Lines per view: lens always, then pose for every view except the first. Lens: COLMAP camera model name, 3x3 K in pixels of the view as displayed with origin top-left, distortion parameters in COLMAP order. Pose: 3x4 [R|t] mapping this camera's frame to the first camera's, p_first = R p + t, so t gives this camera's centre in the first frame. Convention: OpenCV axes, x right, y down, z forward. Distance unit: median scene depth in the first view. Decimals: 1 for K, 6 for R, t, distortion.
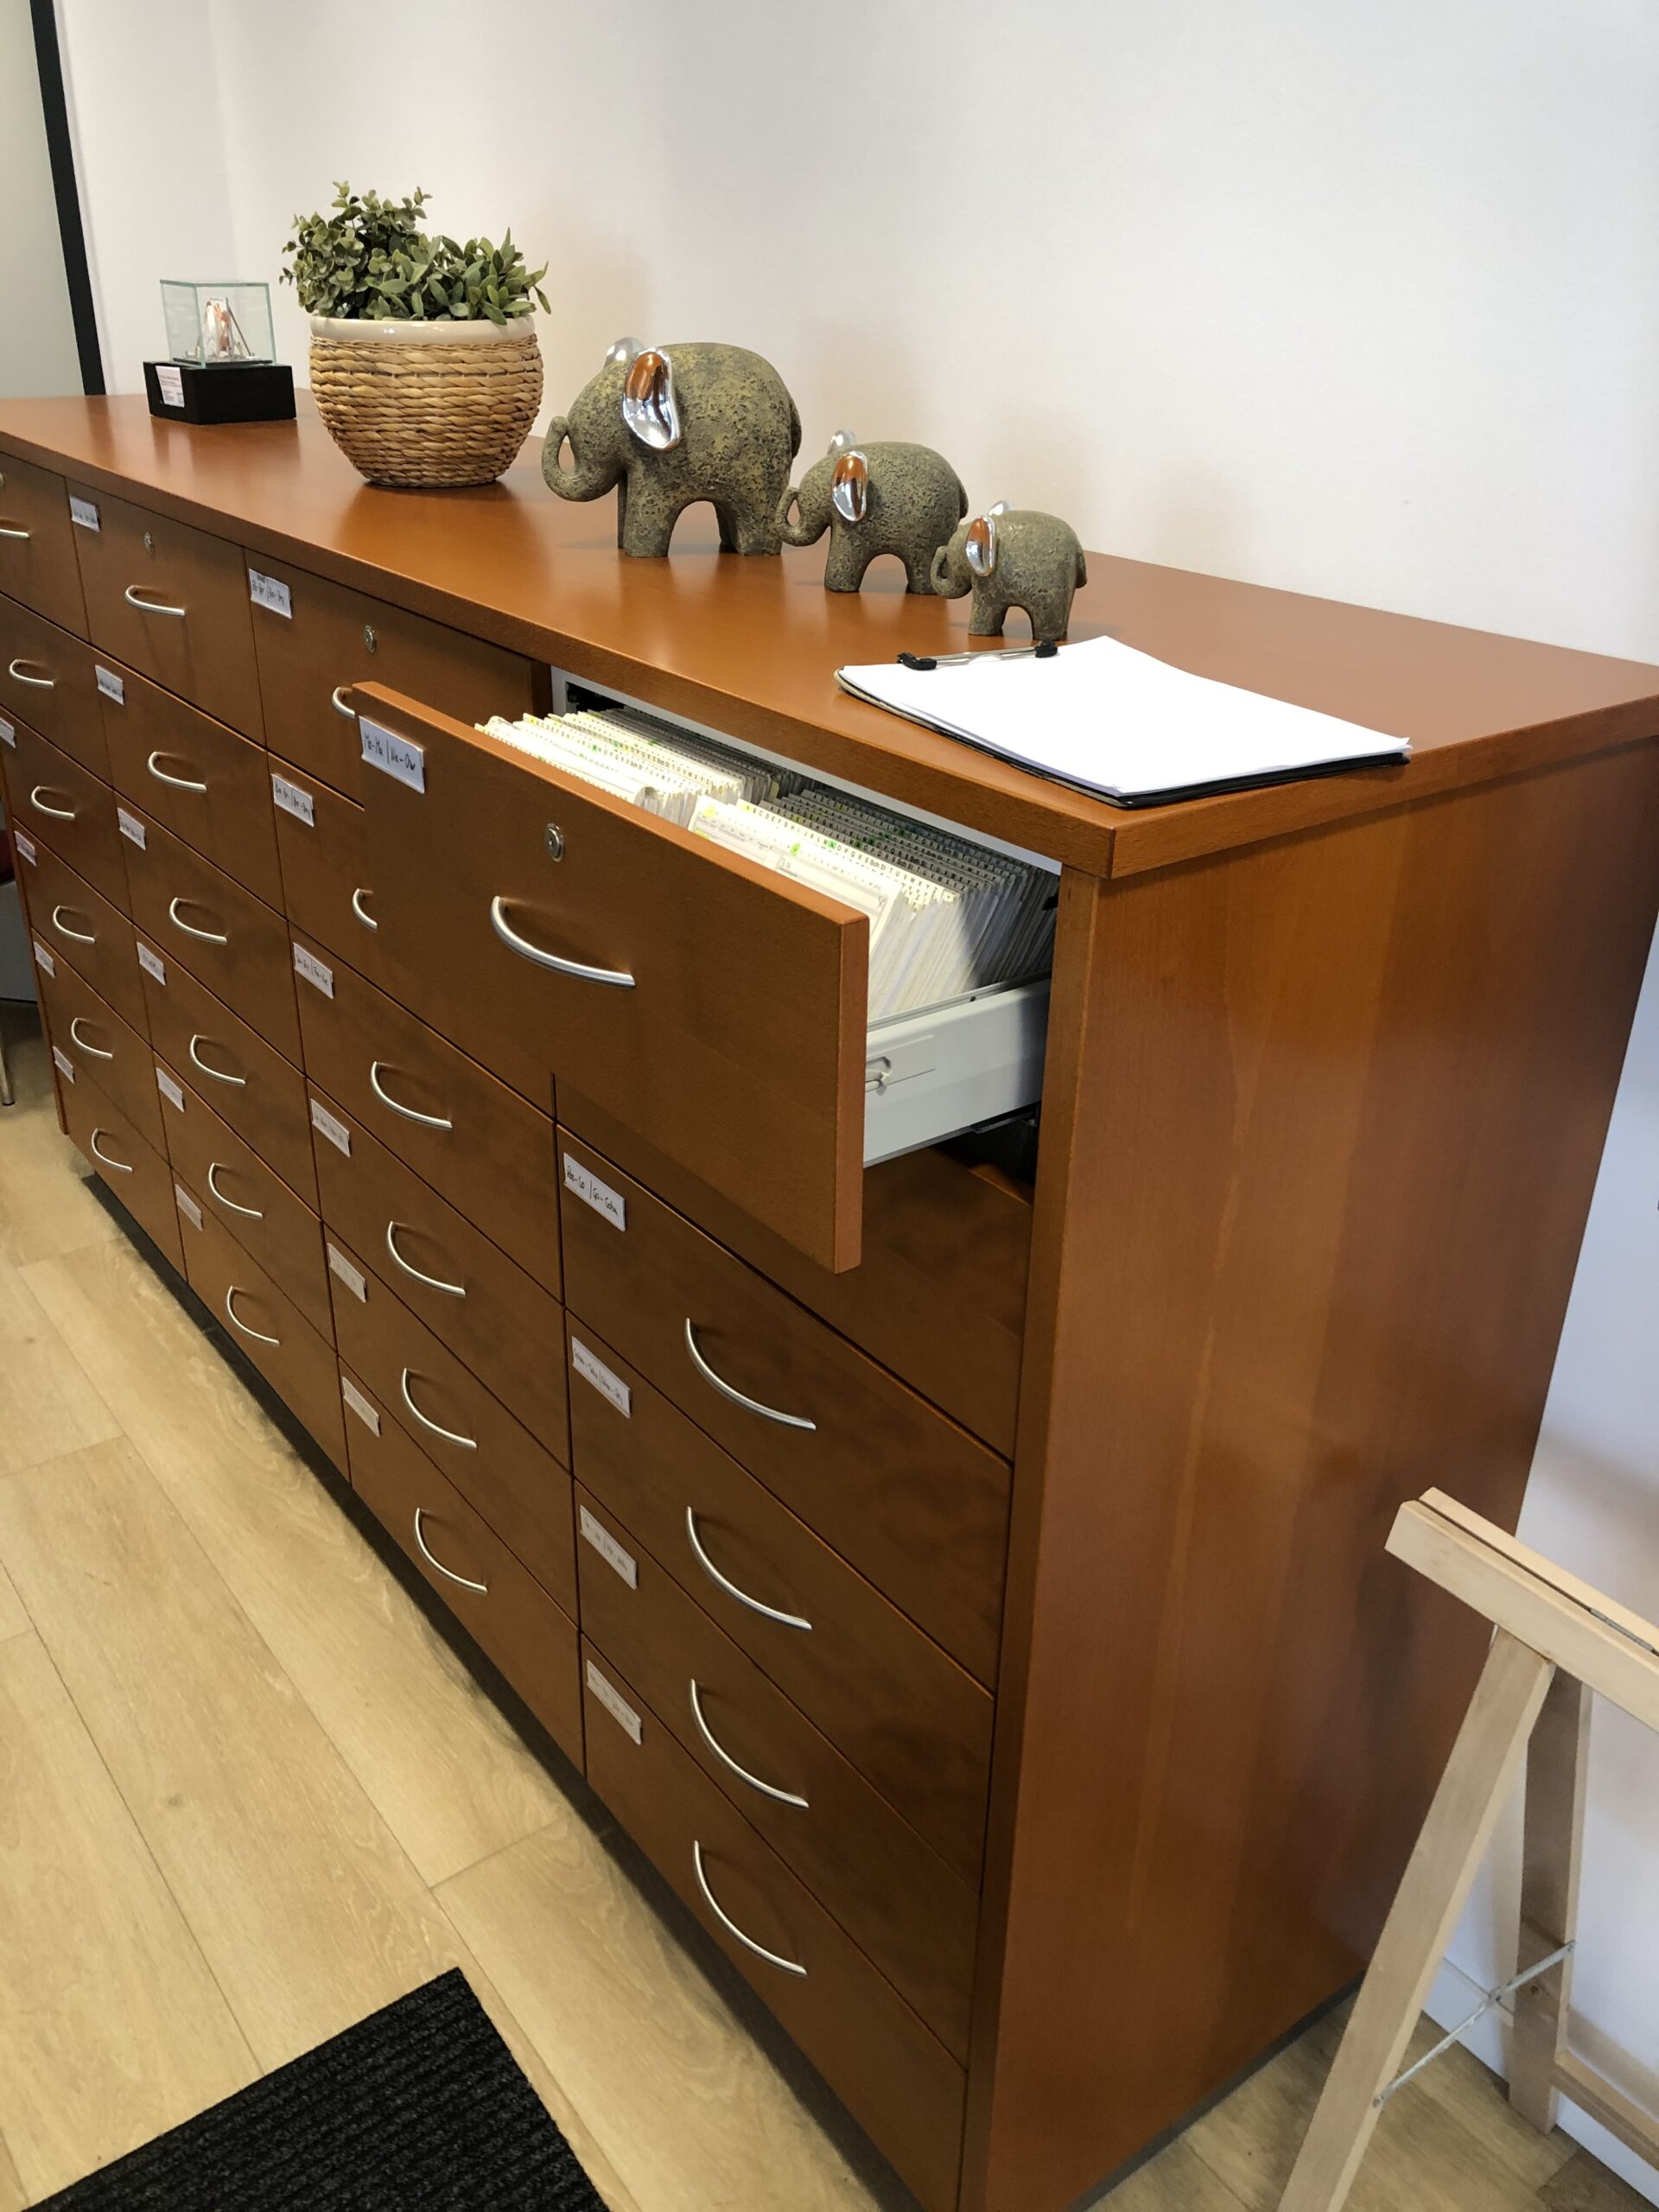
lens RADIAL K [[1801.3, 0, 829.5], [0, 1801.3, 1106.0], [0, 0, 1]] dist [0.012160, -0.036342]
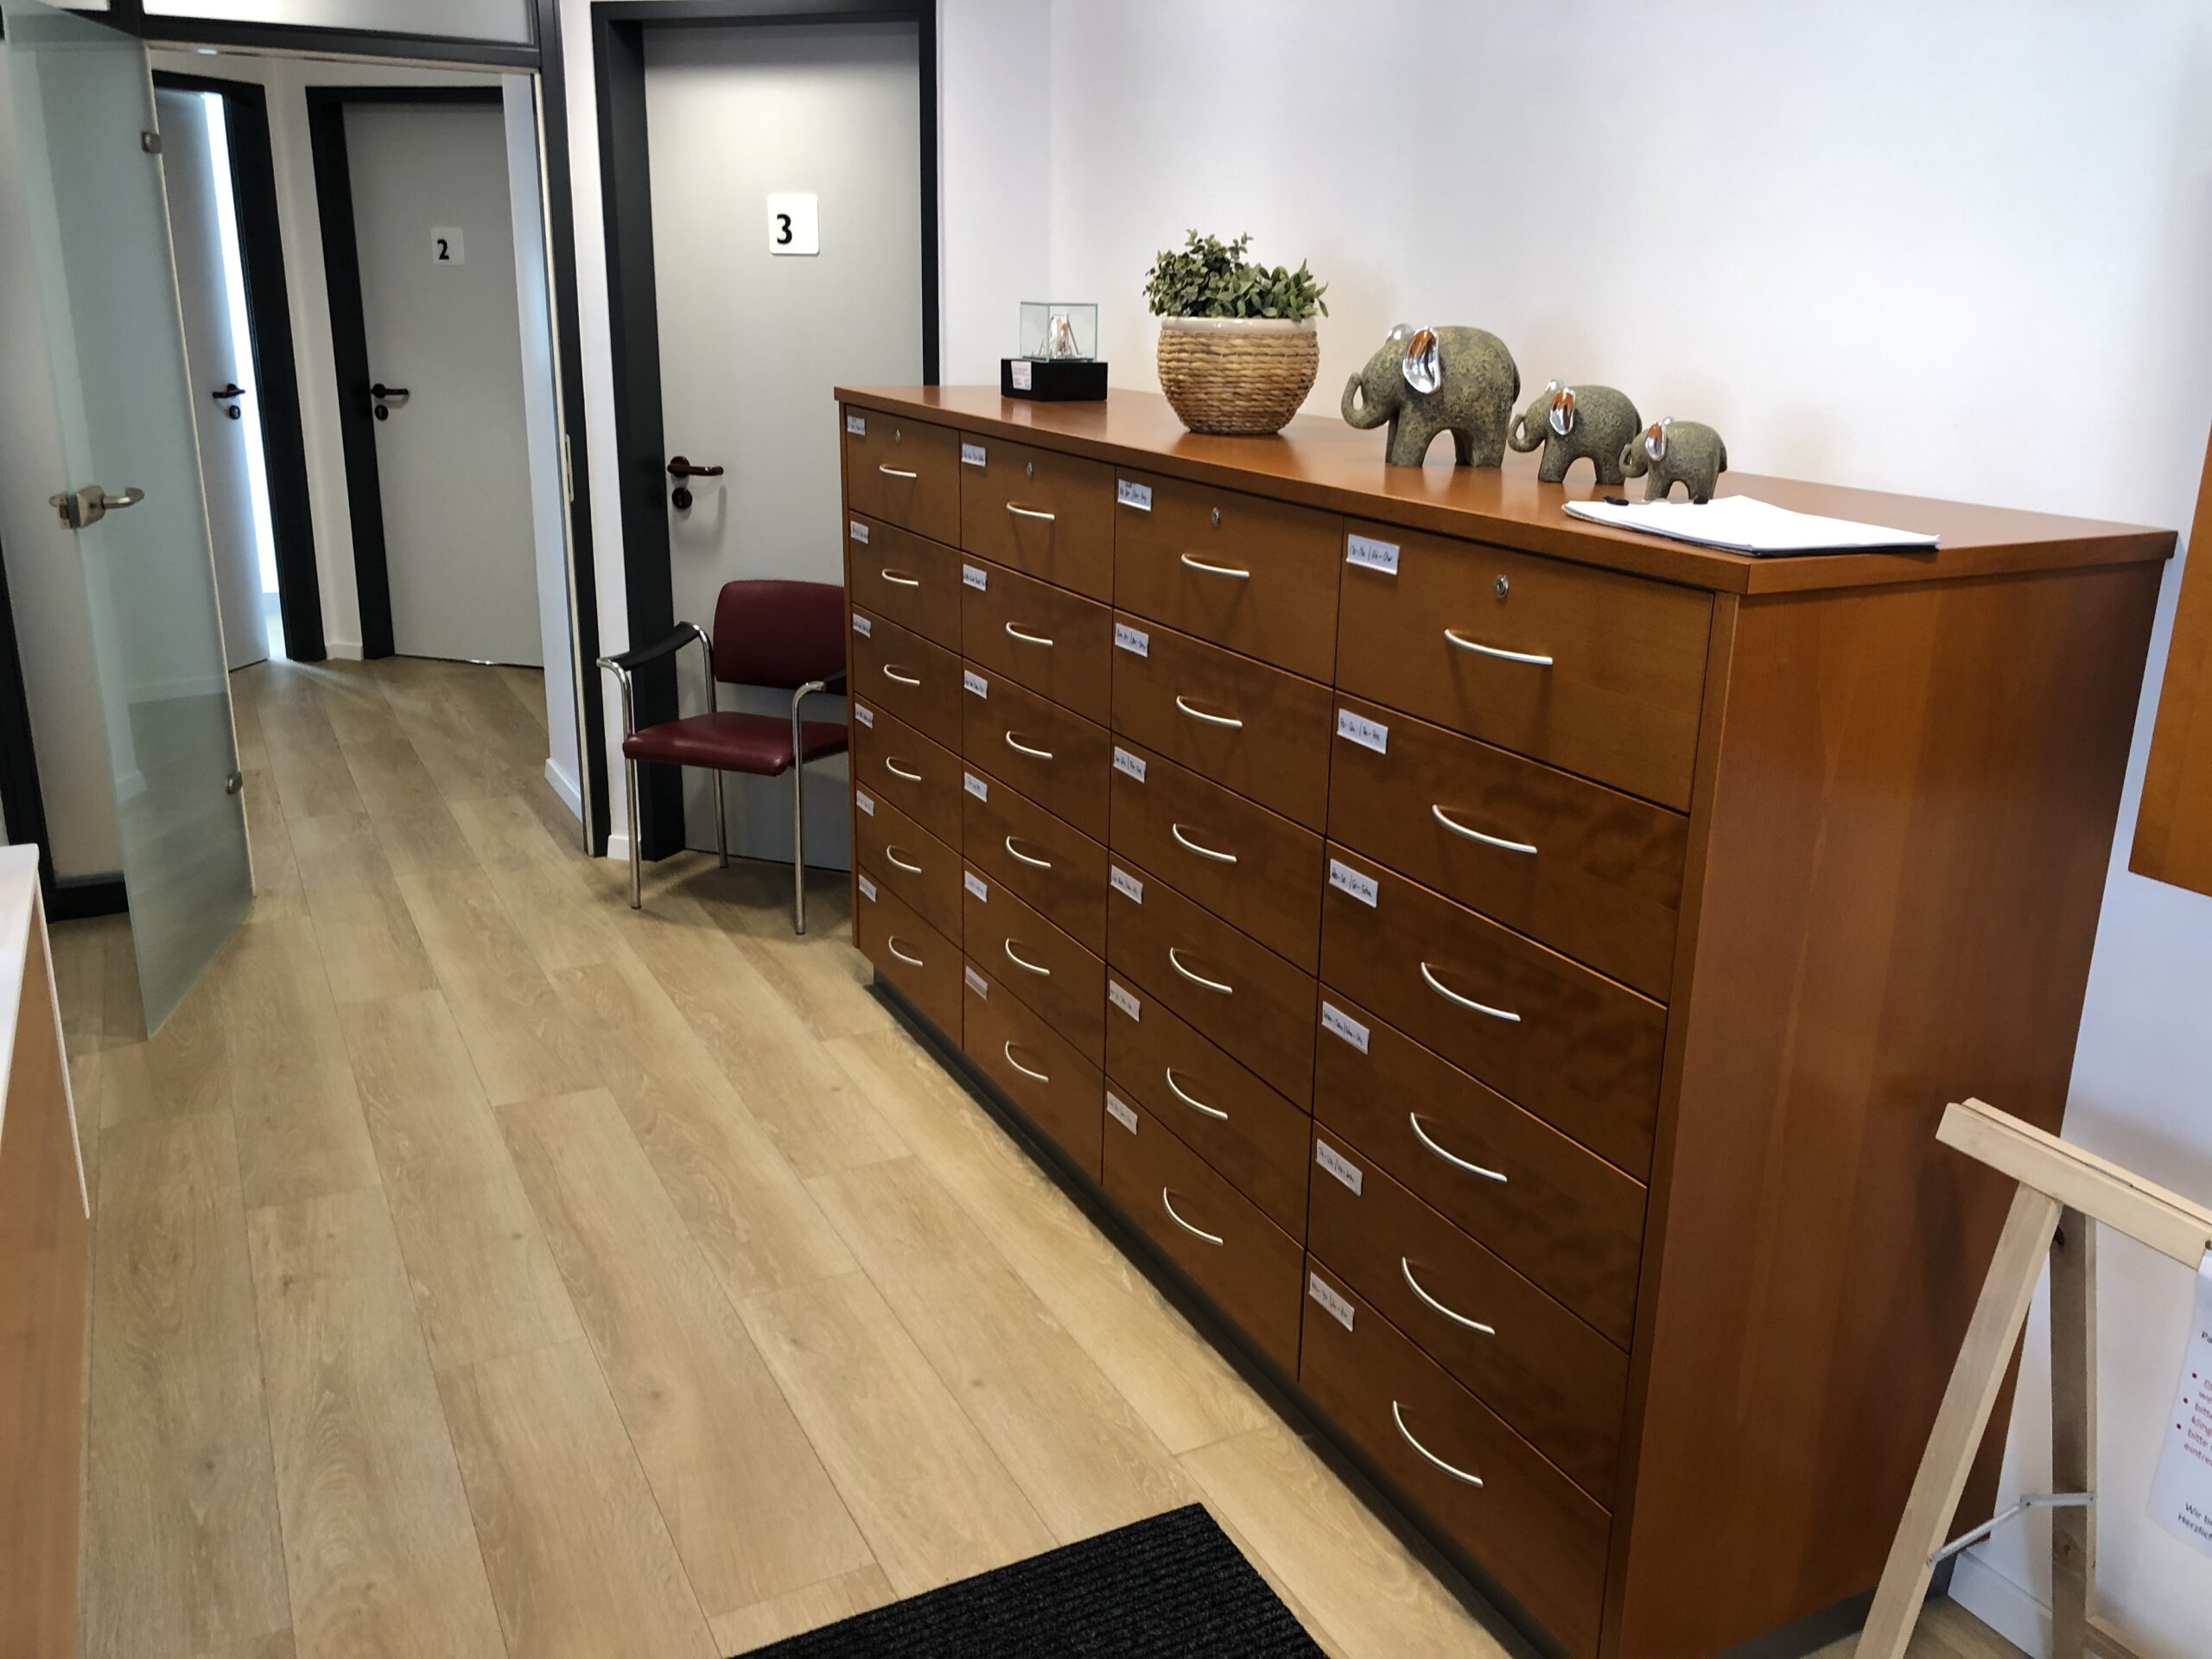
lens RADIAL K [[1801.3, 0, 1133.0], [0, 1801.3, 831.3], [0, 0, 1]] dist [0.012160, -0.036342]
pose [[0.986355, 0.046225, -0.158010, -0.070225], [-0.071311, 0.985023, -0.156987, 0.208521], [0.148387, 0.166112, 0.974878, -0.364148]]
